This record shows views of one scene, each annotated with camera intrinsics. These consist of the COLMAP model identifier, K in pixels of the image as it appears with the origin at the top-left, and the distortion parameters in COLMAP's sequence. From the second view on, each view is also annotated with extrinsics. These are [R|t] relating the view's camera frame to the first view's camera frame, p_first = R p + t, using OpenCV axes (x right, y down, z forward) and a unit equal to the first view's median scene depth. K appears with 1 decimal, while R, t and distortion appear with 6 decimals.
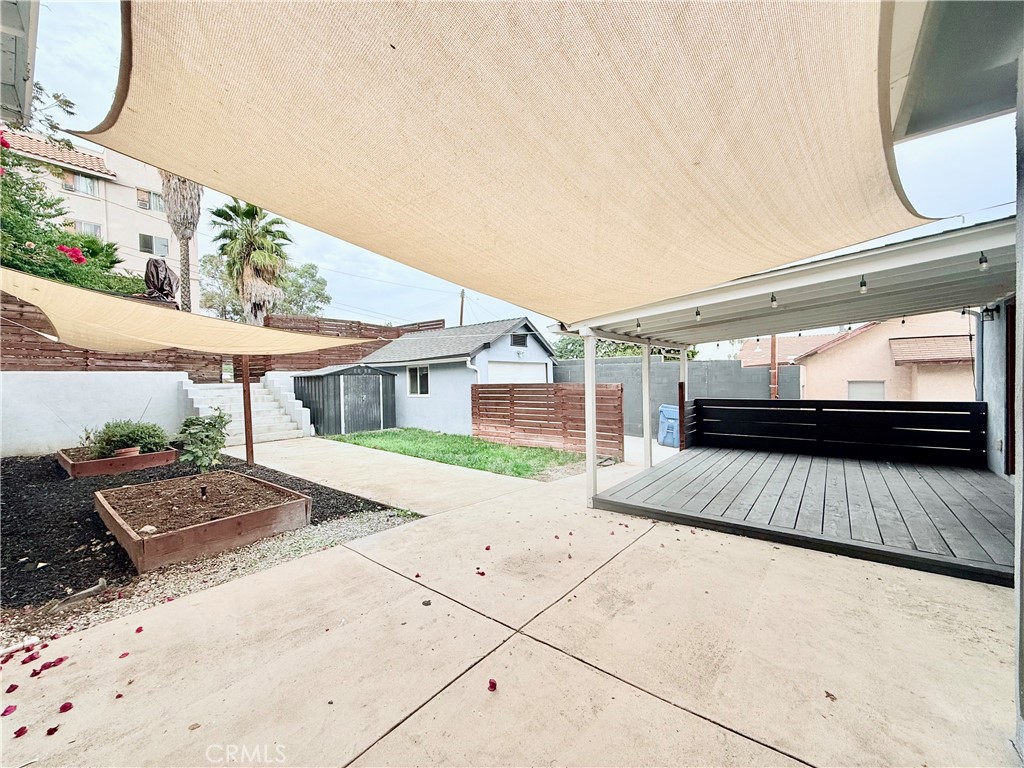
lens RADIAL K [[407.3, 0, 506.3], [0, 407.3, 384.5], [0, 0, 1]] dist [0.001999, 0.000240]
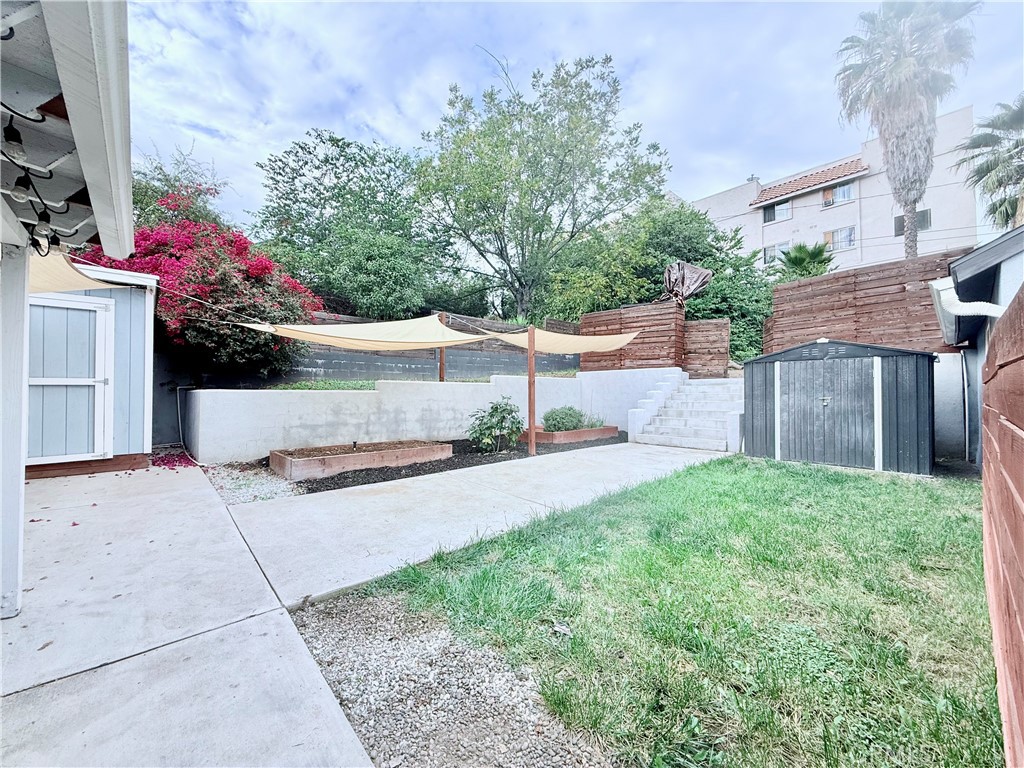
lens RADIAL K [[407.3, 0, 514.6], [0, 407.3, 388.2], [0, 0, 1]] dist [0.001999, 0.000240]
pose [[-0.136583, 0.007360, -0.990601, 0.112199], [-0.009578, 0.999916, 0.008750, 0.006447], [0.990582, 0.010683, -0.136501, 0.309560]]
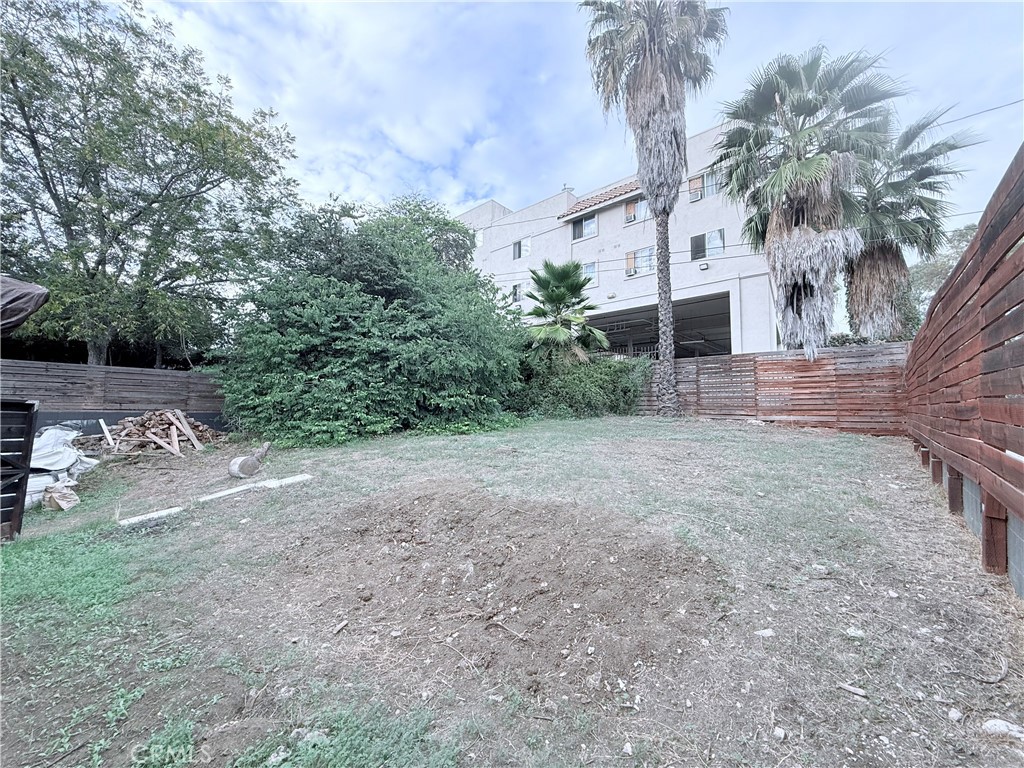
lens RADIAL K [[407.3, 0, 516.1], [0, 407.3, 387.0], [0, 0, 1]] dist [0.001999, 0.000240]
pose [[-0.027536, -0.040304, -0.998808, -0.163563], [-0.020375, 0.999002, -0.039750, -0.063935], [0.999413, 0.019256, -0.028329, 0.734512]]
